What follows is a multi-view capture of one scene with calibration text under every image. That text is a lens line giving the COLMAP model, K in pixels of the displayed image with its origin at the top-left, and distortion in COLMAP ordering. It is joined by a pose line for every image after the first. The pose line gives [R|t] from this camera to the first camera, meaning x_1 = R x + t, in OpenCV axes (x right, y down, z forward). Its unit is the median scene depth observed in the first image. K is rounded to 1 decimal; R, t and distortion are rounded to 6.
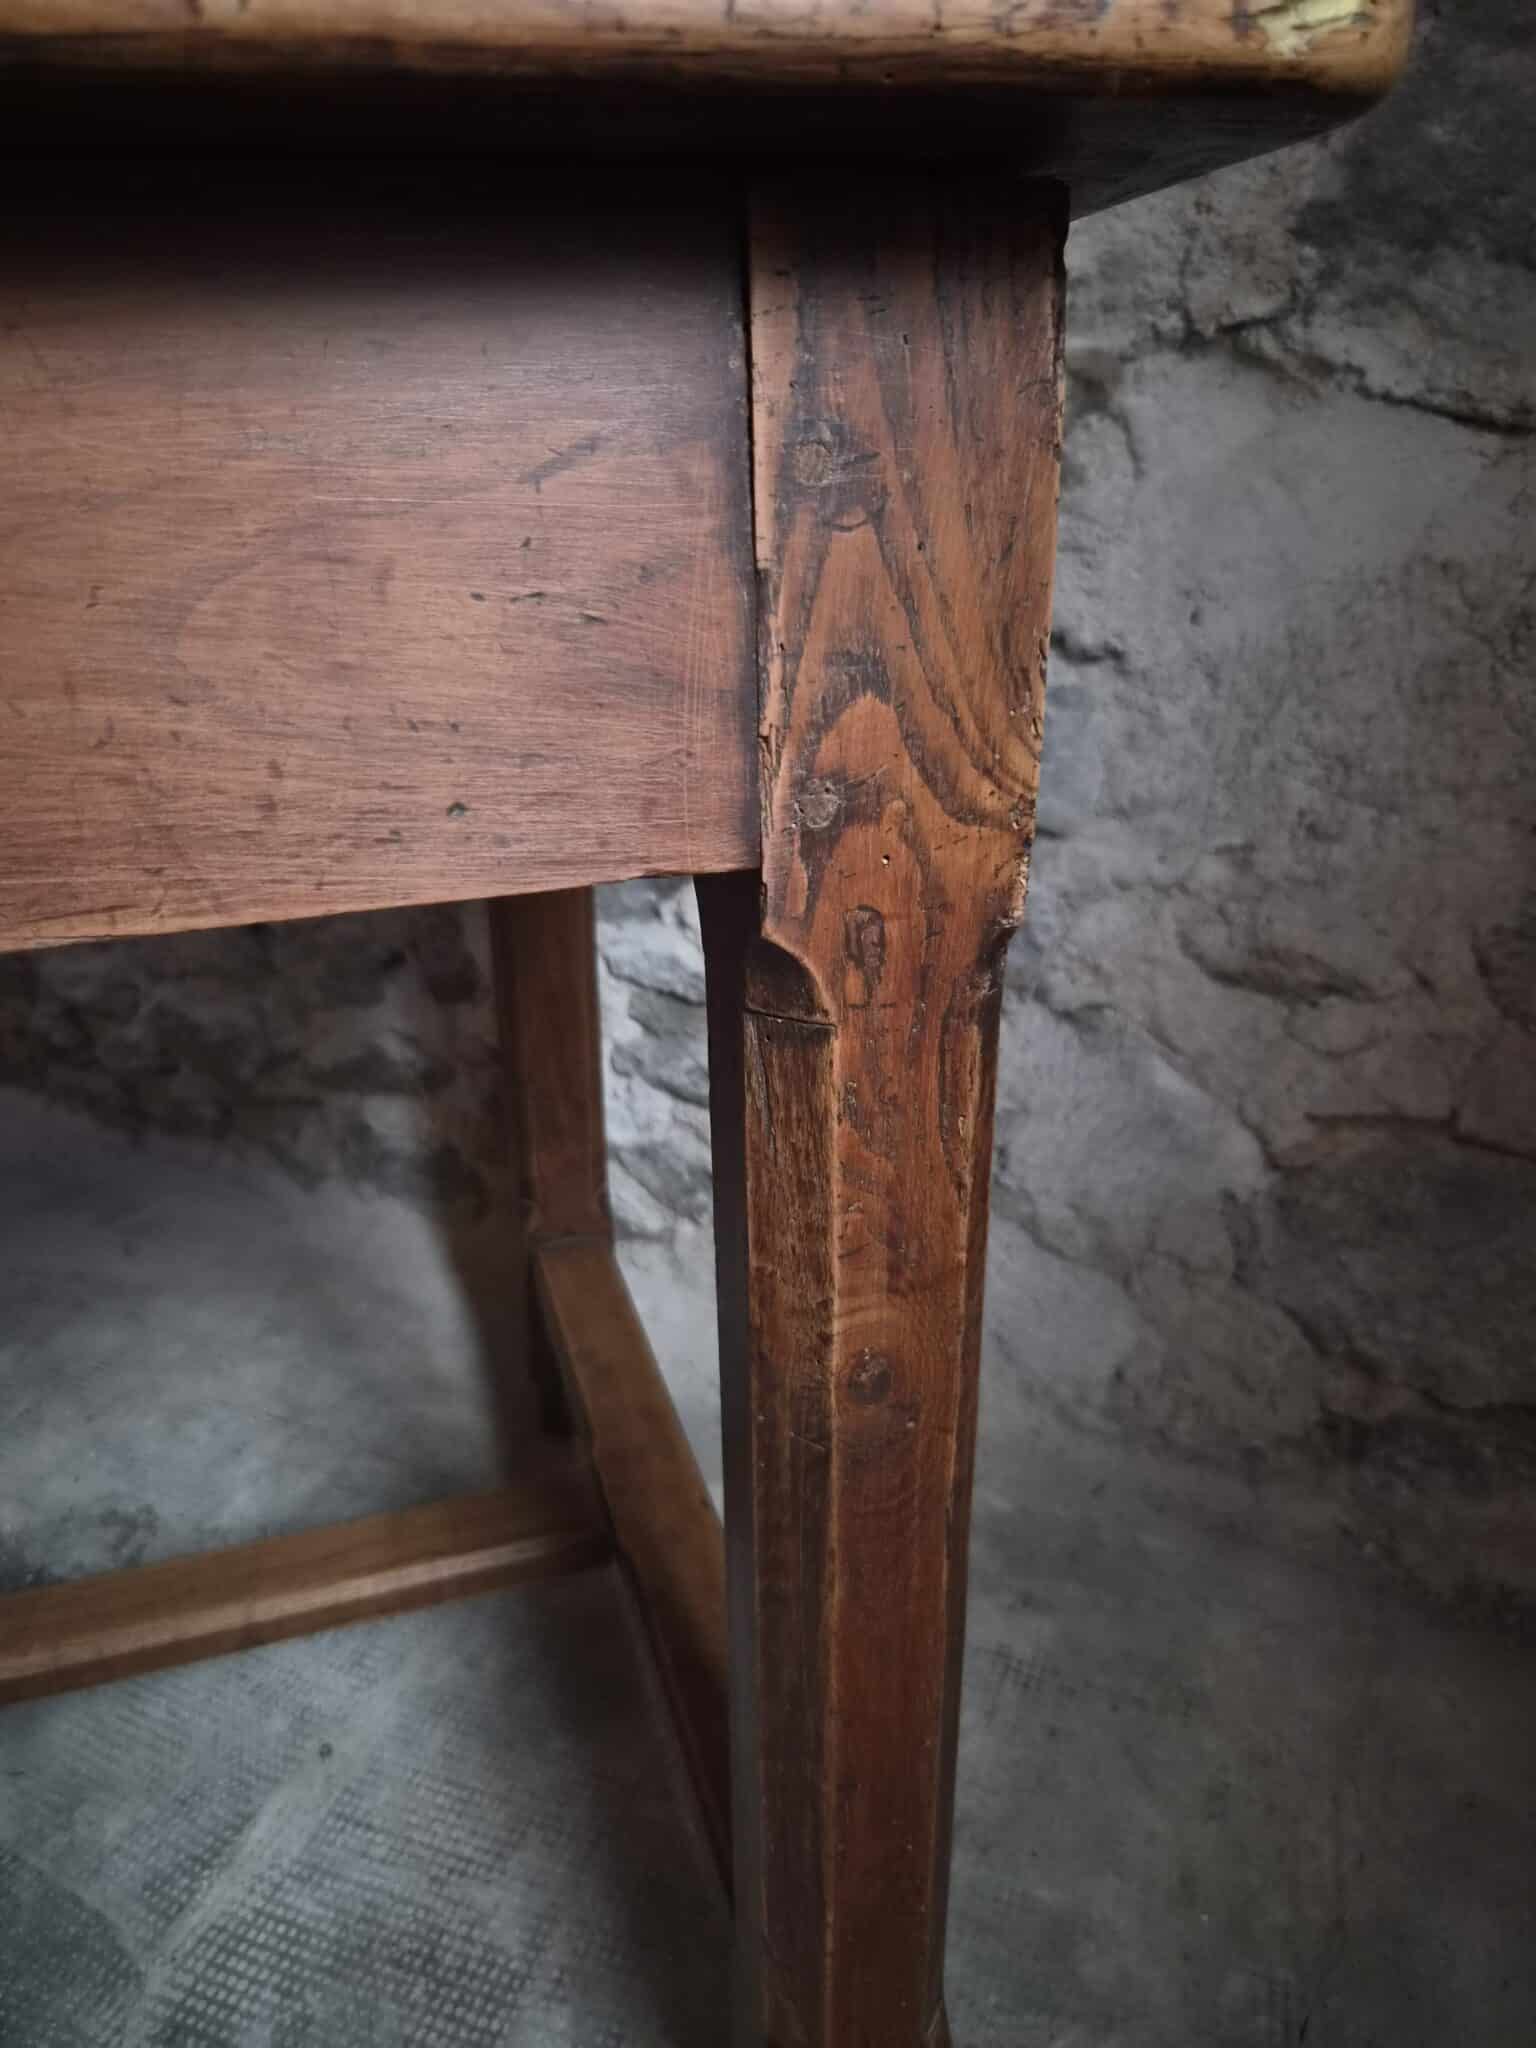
lens RADIAL K [[1402.6, 0, 773.6], [0, 1402.6, 1032.3], [0, 0, 1]] dist [0.040677, -0.040276]
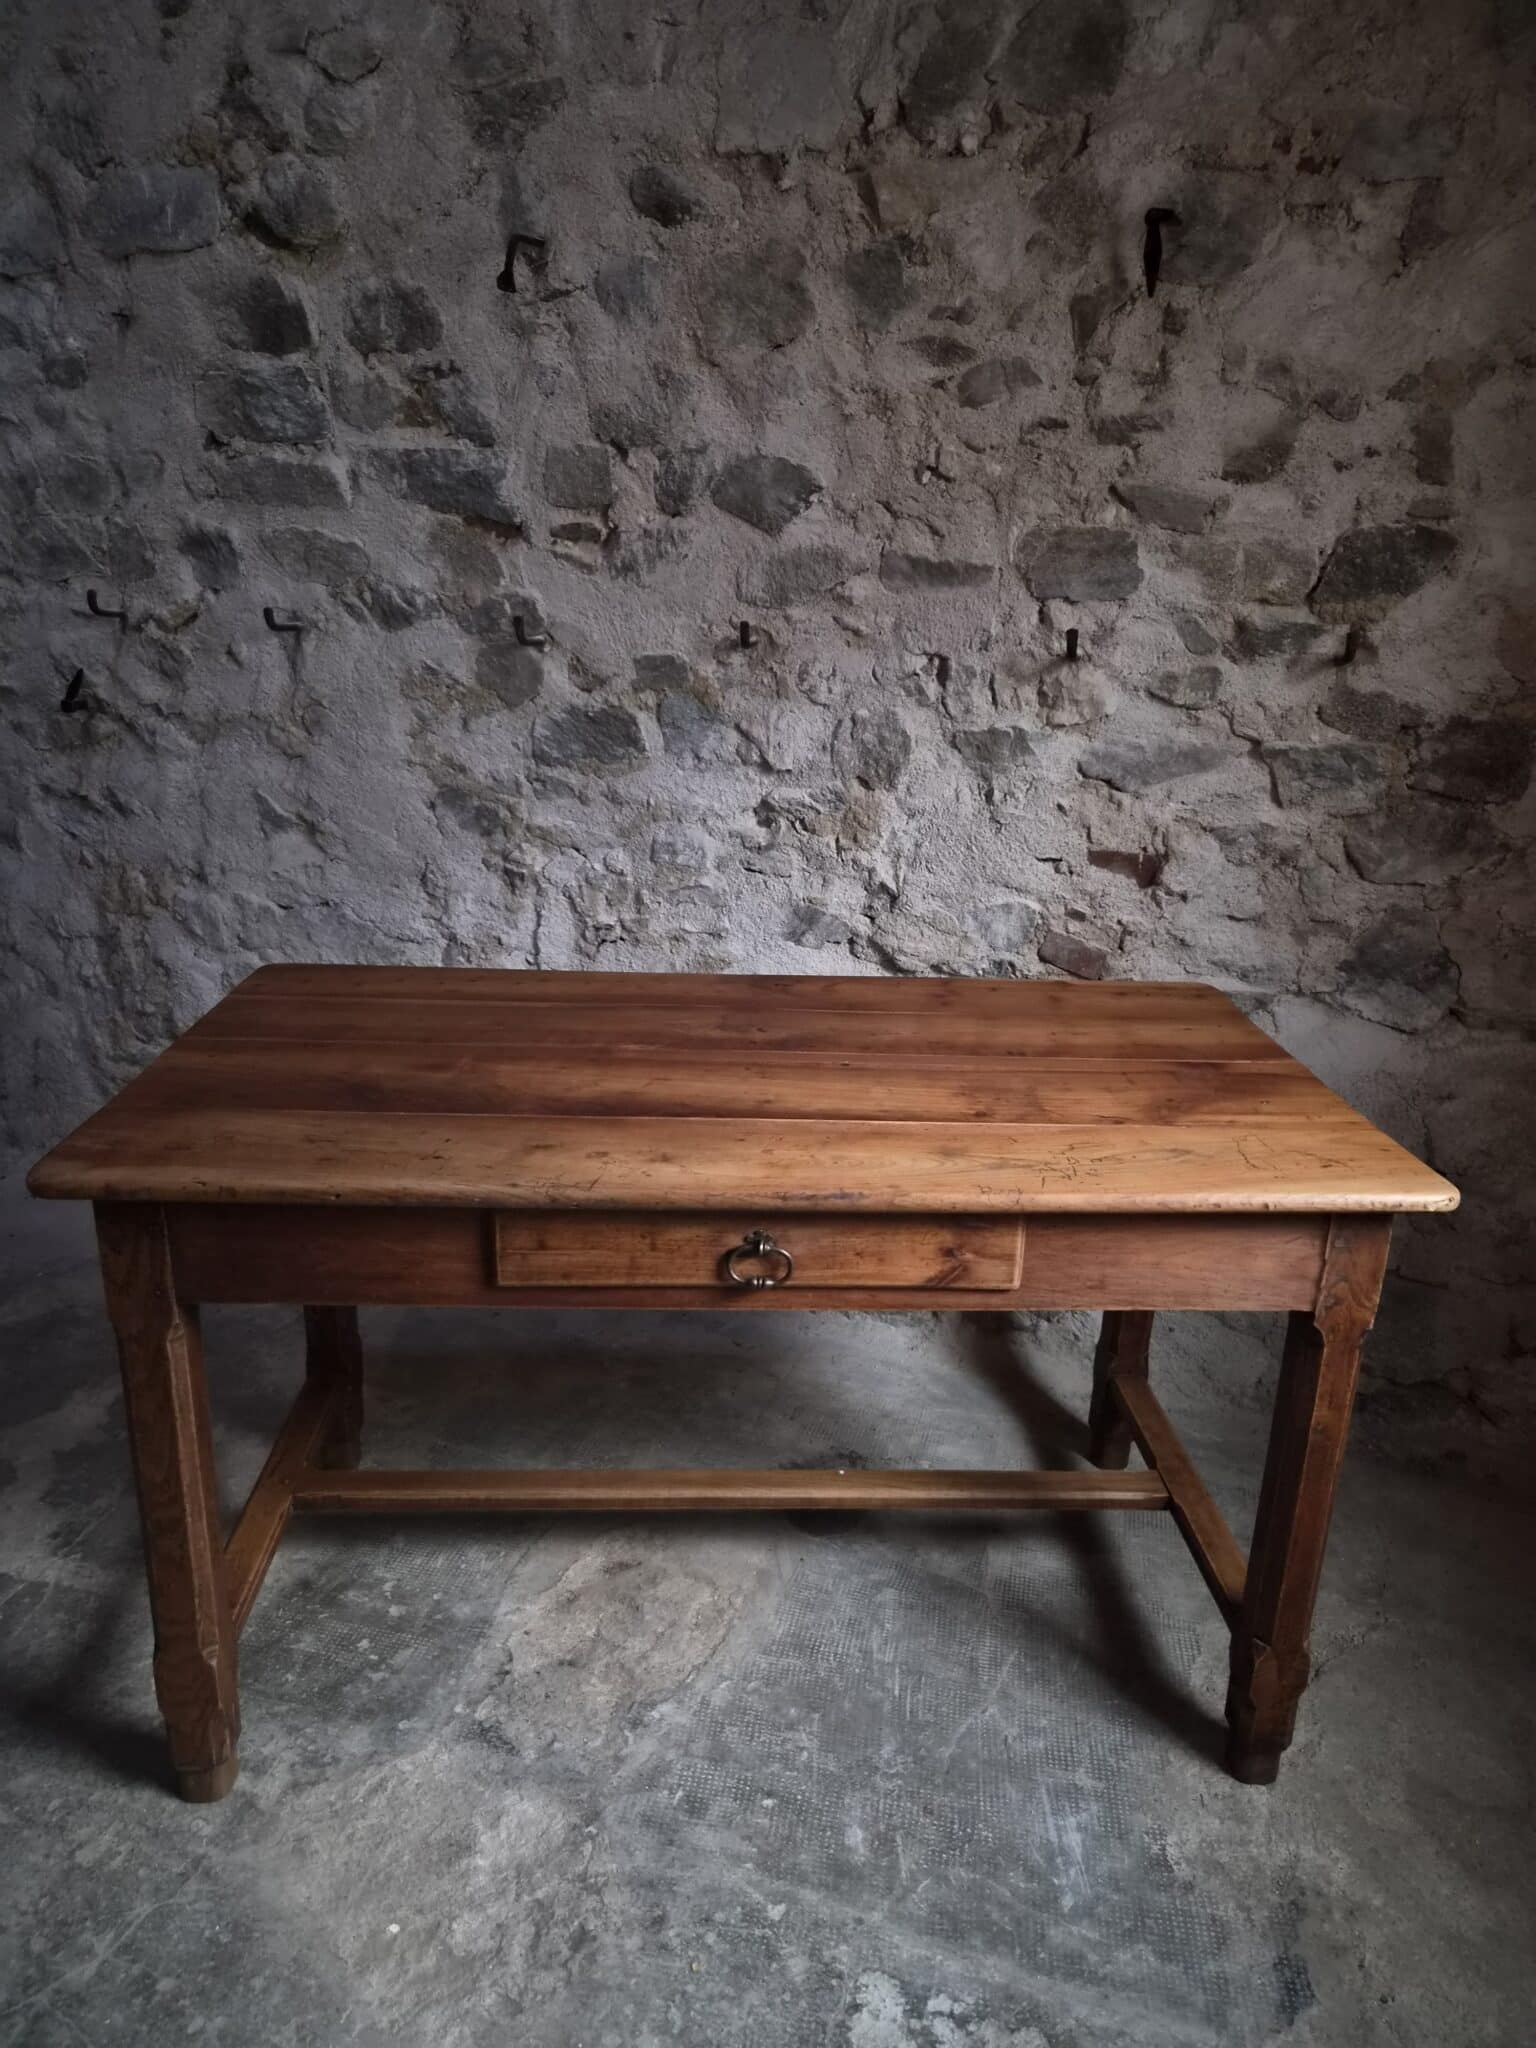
lens RADIAL K [[1365.0, 0, 793.3], [0, 1365.0, 1028.5], [0, 0, 1]] dist [0.069455, -0.054954]
pose [[0.990304, 0.005916, 0.138791, -0.988370], [0.008832, 0.994390, -0.105408, -0.122898], [-0.138636, 0.105612, 0.984696, -1.419909]]
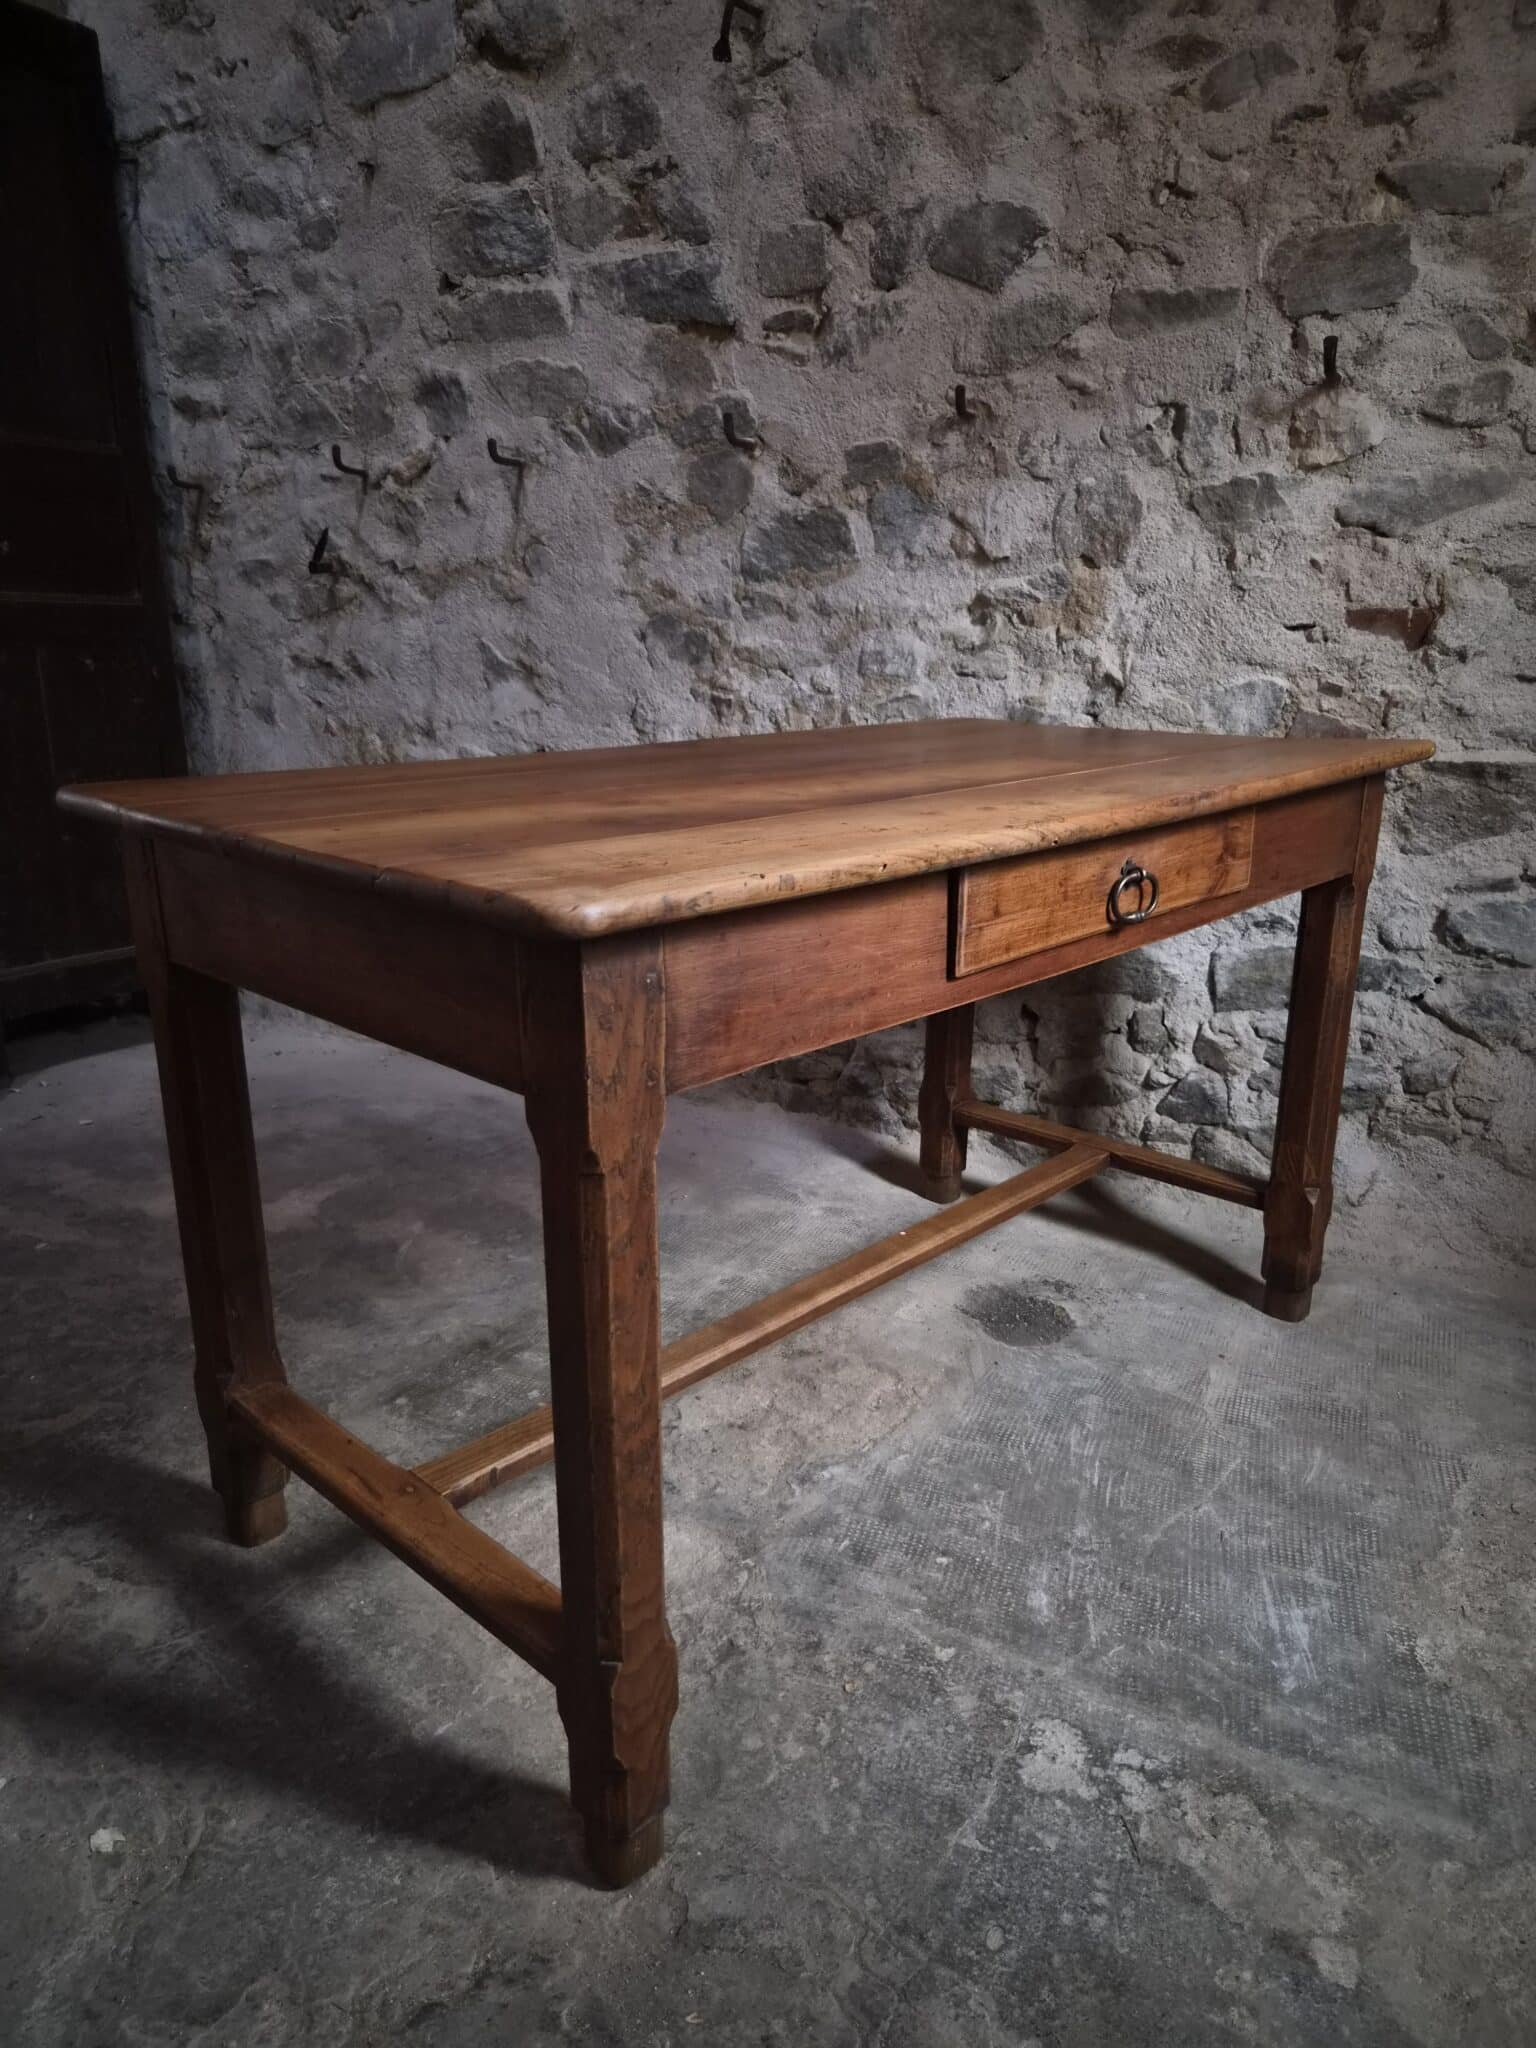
lens RADIAL K [[1368.8, 0, 783.0], [0, 1368.8, 1040.5], [0, 0, 1]] dist [0.062008, -0.045358]
pose [[0.998515, 0.028044, -0.046713, -0.891374], [-0.033873, 0.991056, -0.129074, 0.305828], [0.042675, 0.130465, 0.990534, -1.223826]]
